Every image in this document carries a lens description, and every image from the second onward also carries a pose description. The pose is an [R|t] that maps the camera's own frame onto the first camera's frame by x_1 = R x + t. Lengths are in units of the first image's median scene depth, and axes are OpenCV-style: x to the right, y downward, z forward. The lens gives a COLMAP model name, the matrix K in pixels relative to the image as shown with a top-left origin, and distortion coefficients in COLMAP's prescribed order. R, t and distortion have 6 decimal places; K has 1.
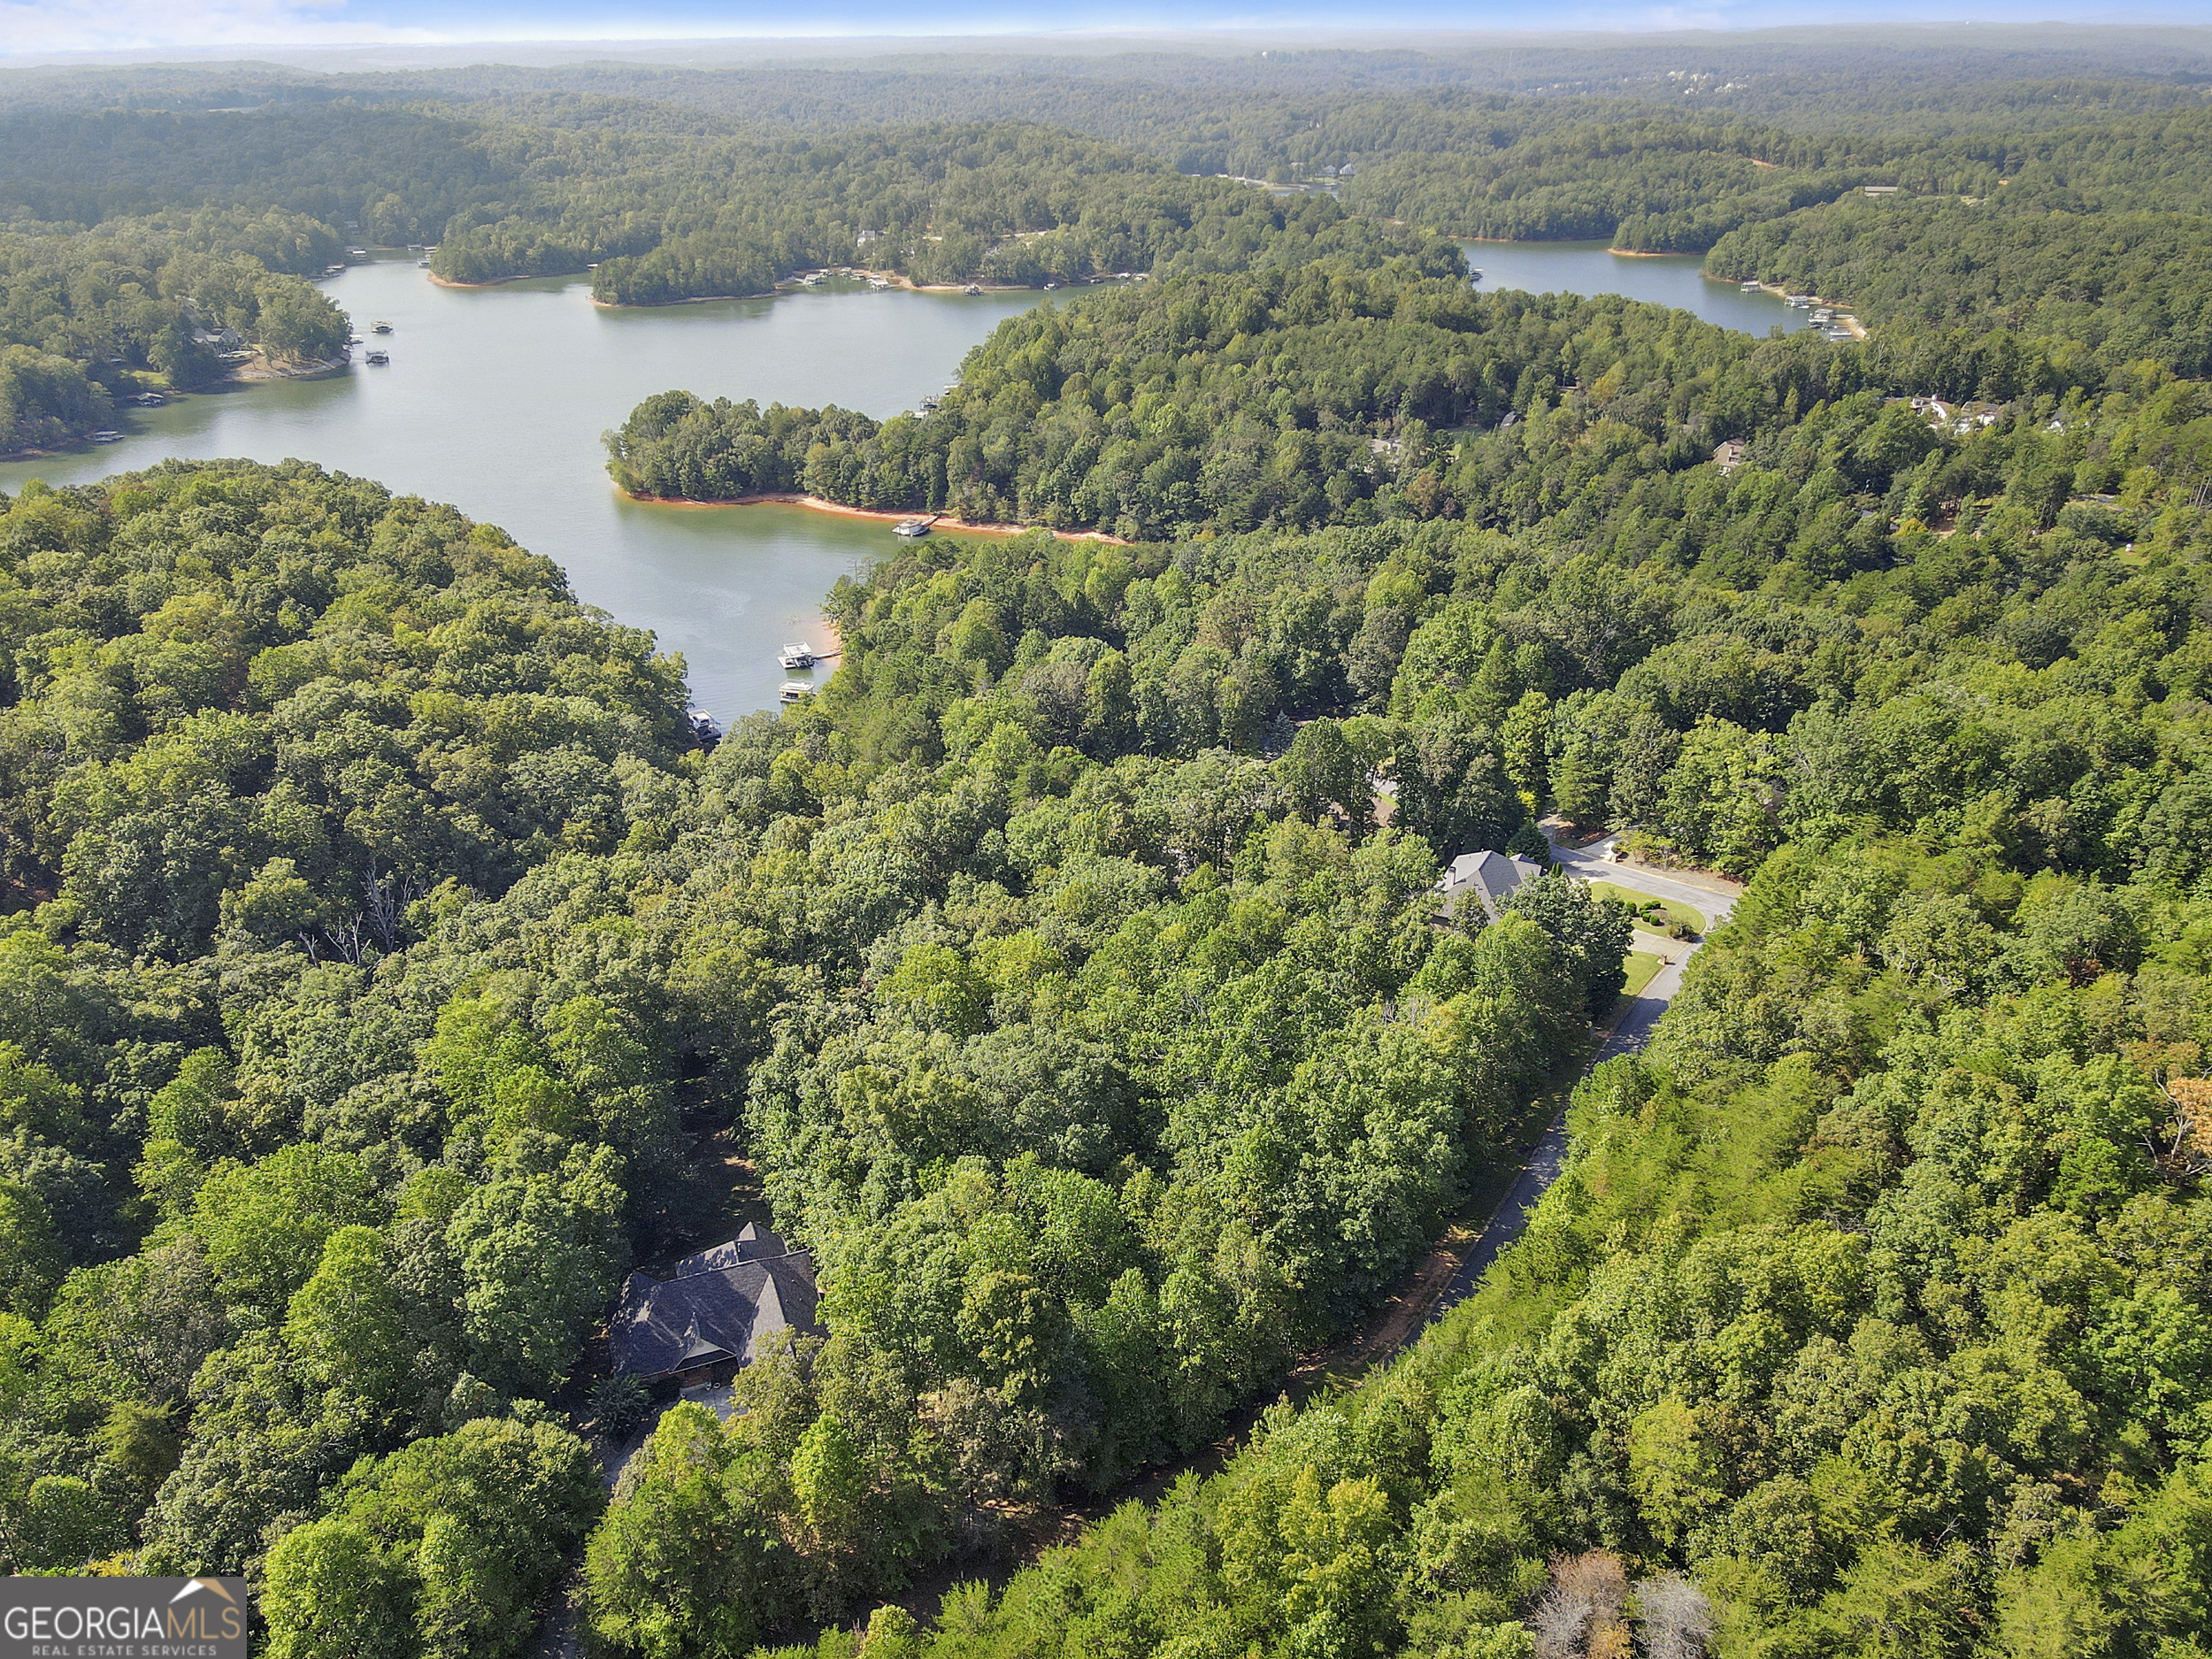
lens RADIAL K [[1694.1, 0, 1110.0], [0, 1694.1, 822.6], [0, 0, 1]] dist [-0.002860, 0.034753]
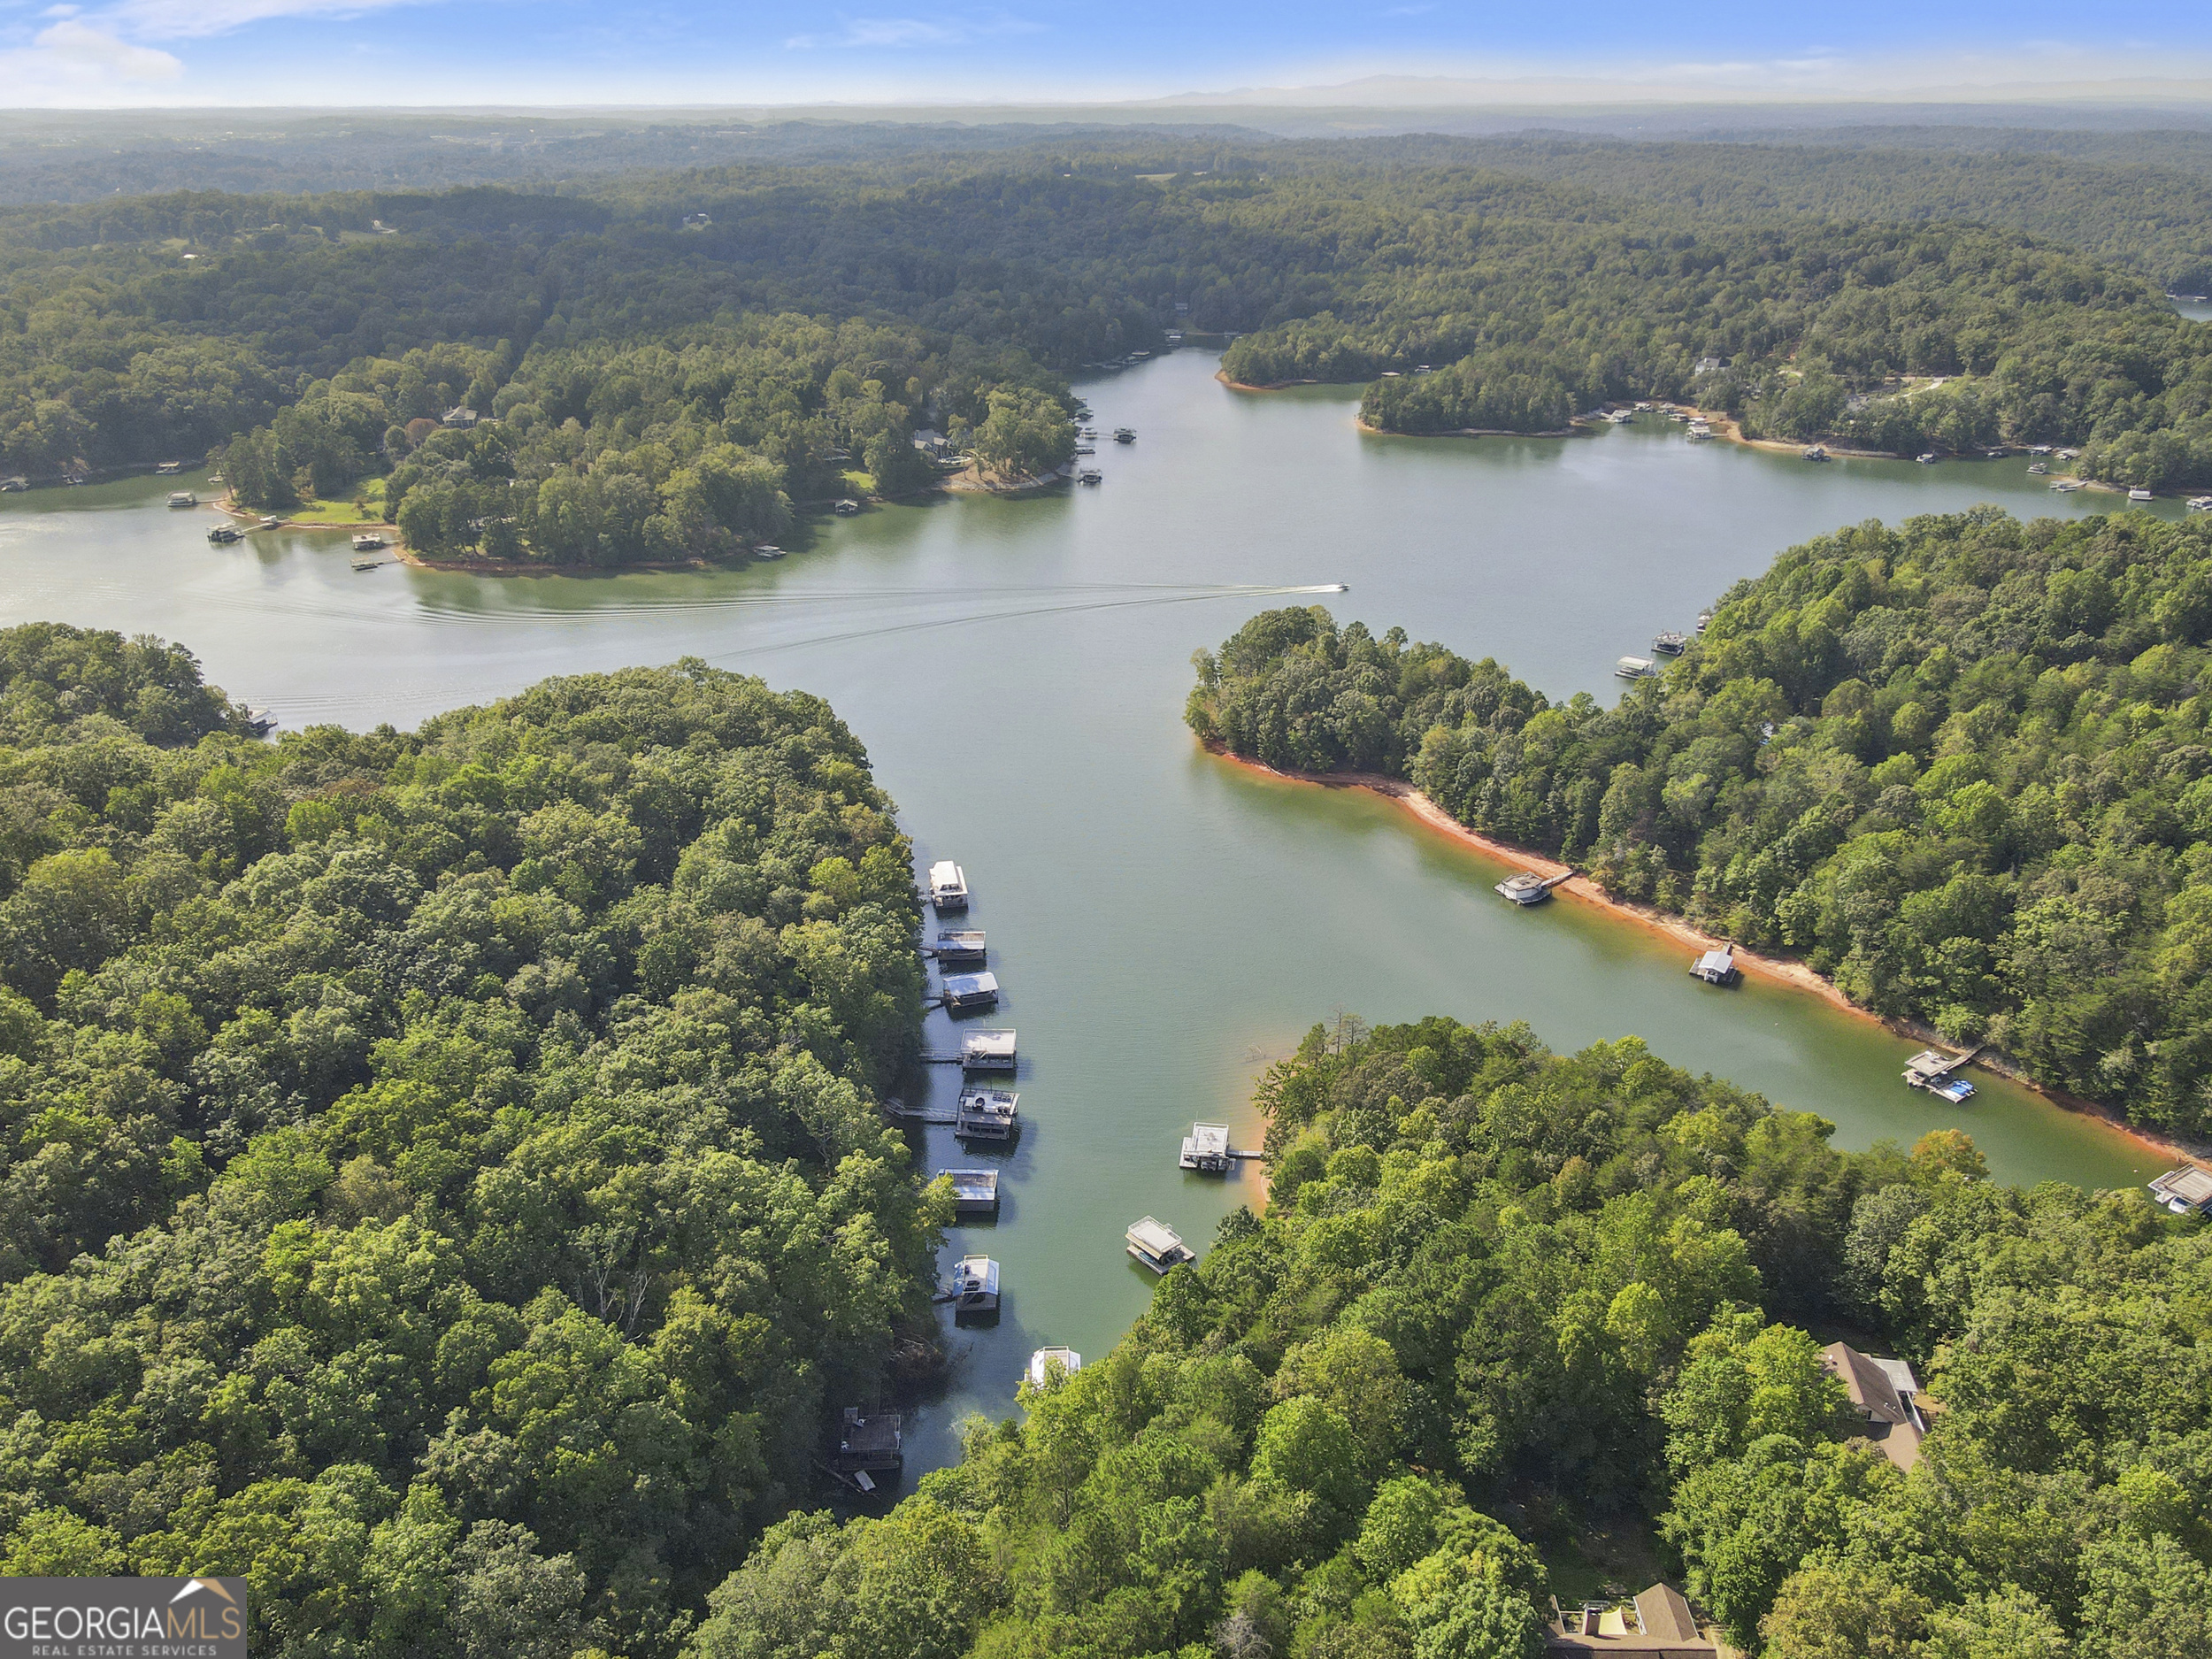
lens RADIAL K [[1694.1, 0, 1110.0], [0, 1694.1, 822.6], [0, 0, 1]] dist [-0.002860, 0.034753]
pose [[0.872466, 0.200625, -0.445592, 0.031824], [-0.214344, 0.976553, 0.020001, -0.160512], [0.439158, 0.078060, 0.895012, 0.287690]]
